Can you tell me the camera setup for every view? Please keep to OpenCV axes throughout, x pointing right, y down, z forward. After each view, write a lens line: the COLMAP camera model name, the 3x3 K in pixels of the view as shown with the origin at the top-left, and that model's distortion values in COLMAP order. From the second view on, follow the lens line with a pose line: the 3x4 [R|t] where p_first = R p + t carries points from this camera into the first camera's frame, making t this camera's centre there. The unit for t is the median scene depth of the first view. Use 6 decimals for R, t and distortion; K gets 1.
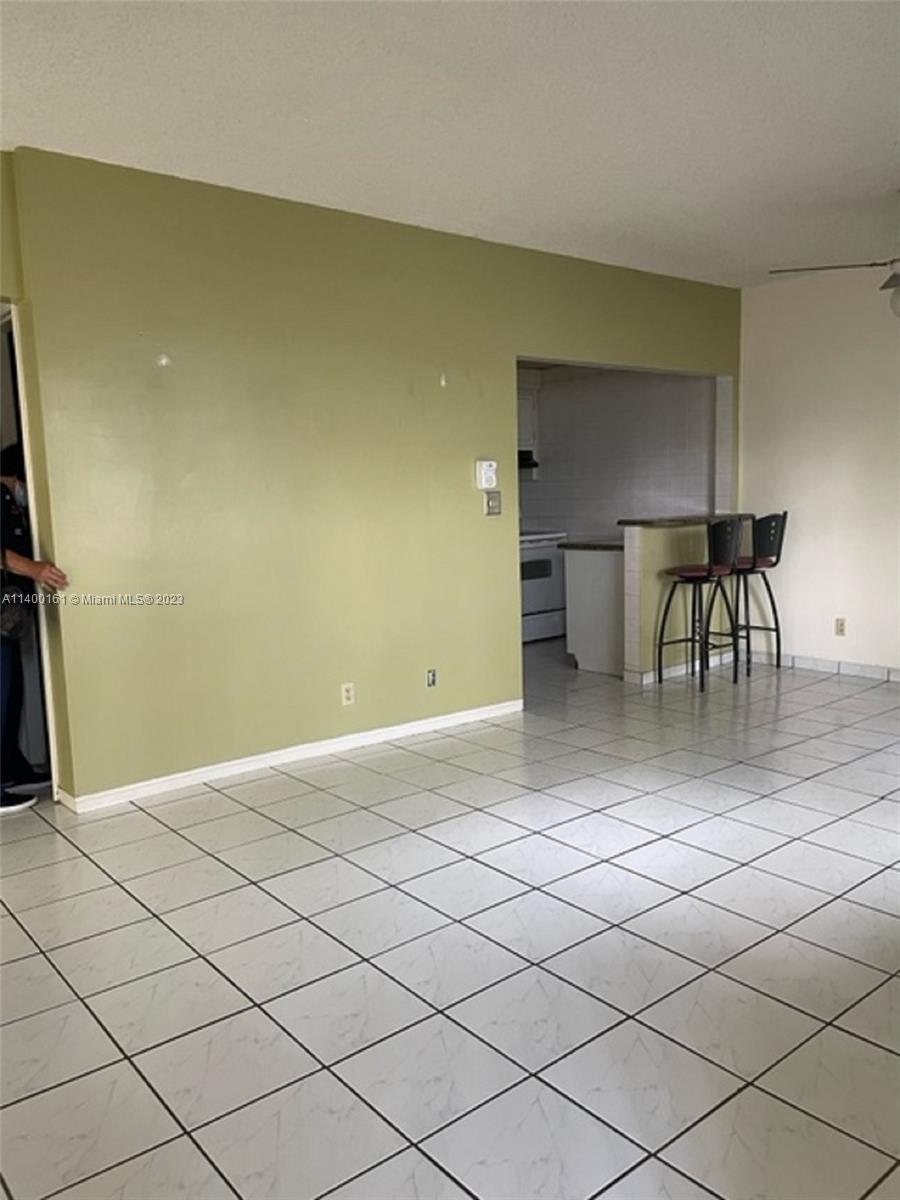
lens RADIAL K [[919.6, 0, 452.3], [0, 919.6, 599.1], [0, 0, 1]] dist [0.046350, -0.044649]
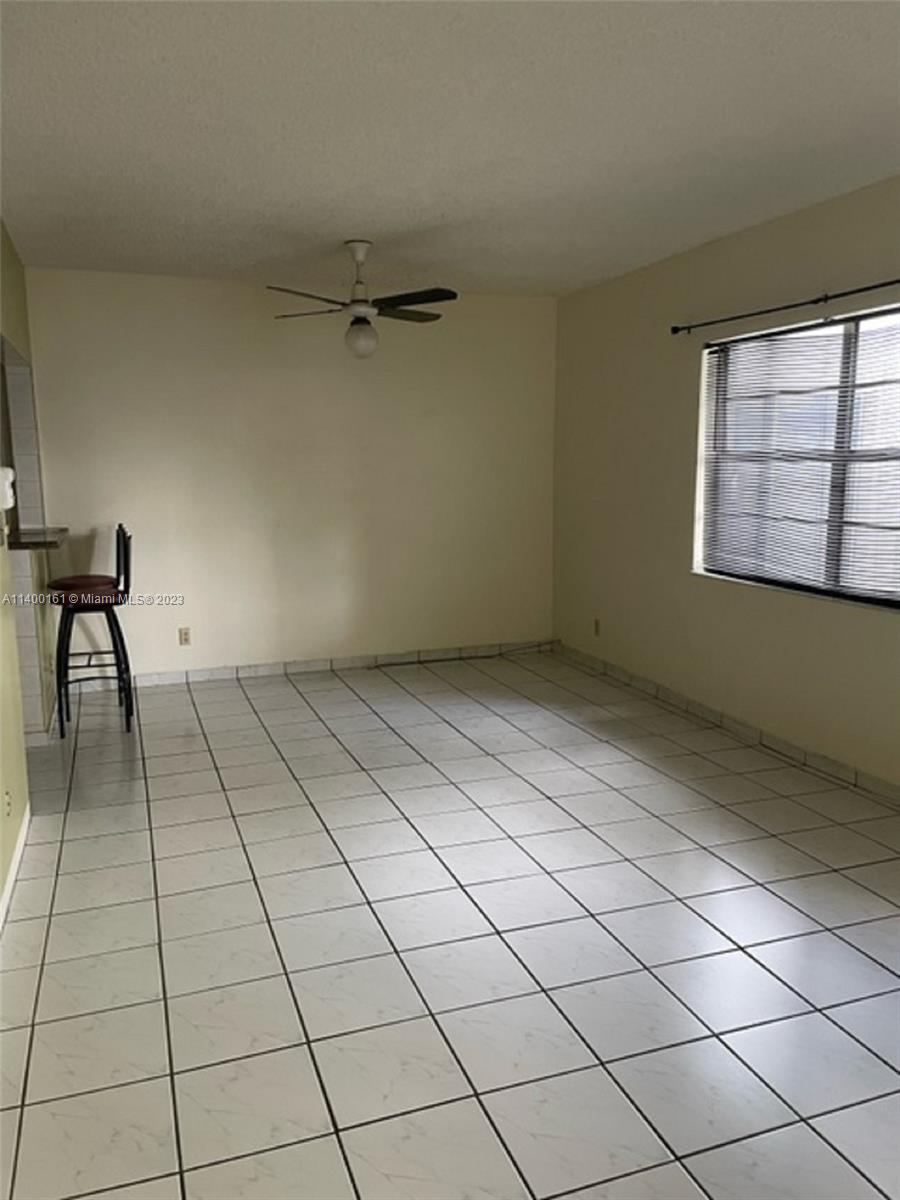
lens RADIAL K [[919.6, 0, 452.4], [0, 919.6, 602.2], [0, 0, 1]] dist [0.046350, -0.044649]
pose [[0.329060, -0.117964, 0.936912, -0.419451], [0.112872, 0.989967, 0.085001, -0.059112], [-0.937539, 0.077781, 0.339073, 0.388344]]
